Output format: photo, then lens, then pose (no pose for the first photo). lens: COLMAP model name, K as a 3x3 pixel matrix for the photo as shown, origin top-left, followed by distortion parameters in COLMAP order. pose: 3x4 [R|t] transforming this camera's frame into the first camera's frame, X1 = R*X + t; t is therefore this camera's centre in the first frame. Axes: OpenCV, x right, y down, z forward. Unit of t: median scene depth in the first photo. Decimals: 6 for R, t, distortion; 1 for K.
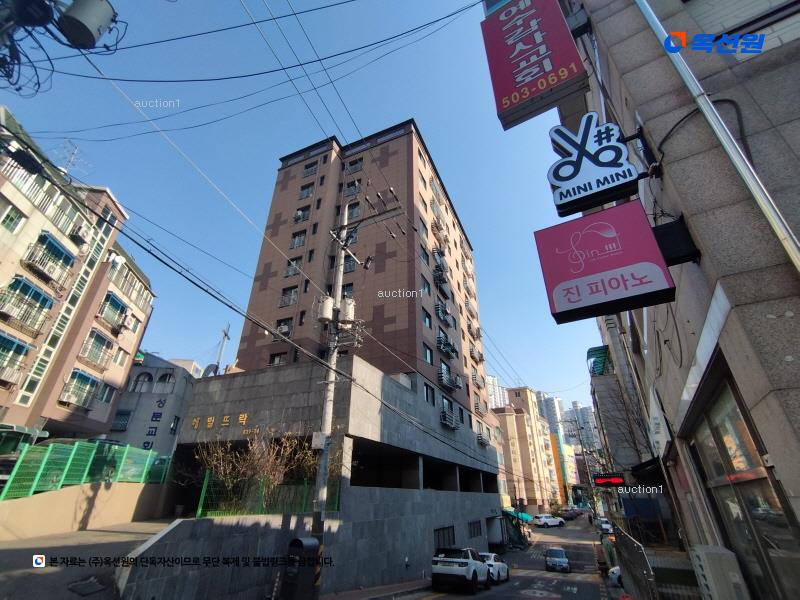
lens RADIAL K [[363.9, 0, 394.3], [0, 363.9, 302.3], [0, 0, 1]] dist [-0.002138, 0.000882]
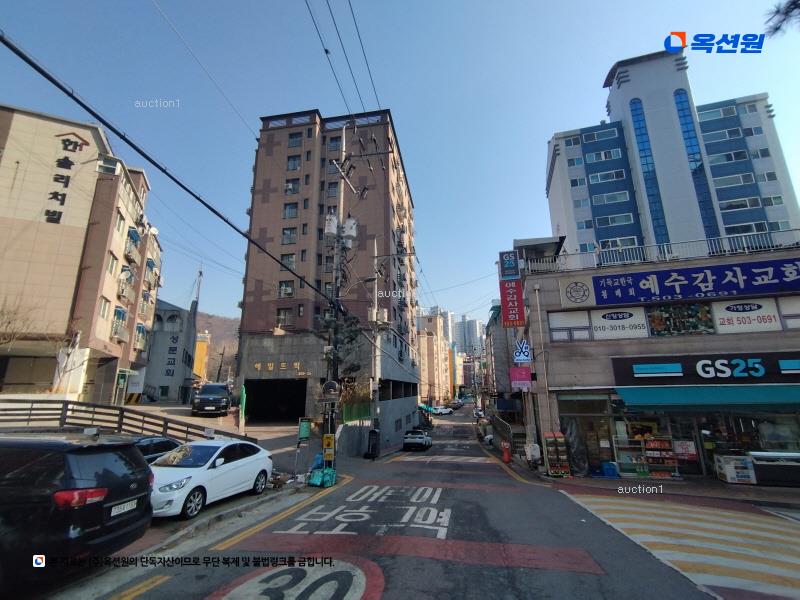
lens RADIAL K [[363.9, 0, 394.3], [0, 363.9, 302.3], [0, 0, 1]] dist [-0.002138, 0.000882]
pose [[0.965559, 0.038801, 0.257275, -0.237646], [-0.101527, 0.966617, 0.235252, -0.204116], [-0.239559, -0.253270, 0.937265, -0.293204]]
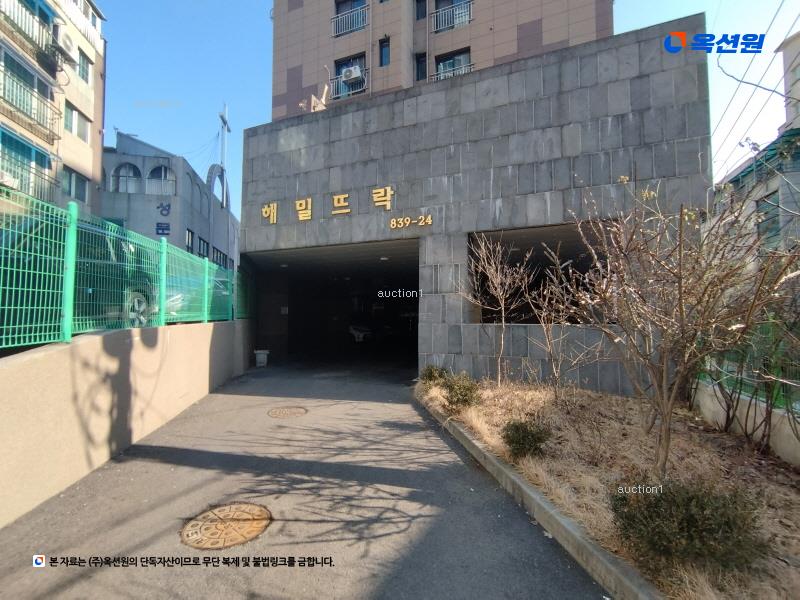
lens RADIAL K [[363.9, 0, 394.3], [0, 363.9, 302.3], [0, 0, 1]] dist [-0.002138, 0.000882]
pose [[0.999023, -0.012694, 0.042339, -0.236500], [-0.006935, 0.900996, 0.433772, 0.132630], [-0.043654, -0.433642, 0.900027, 0.286336]]
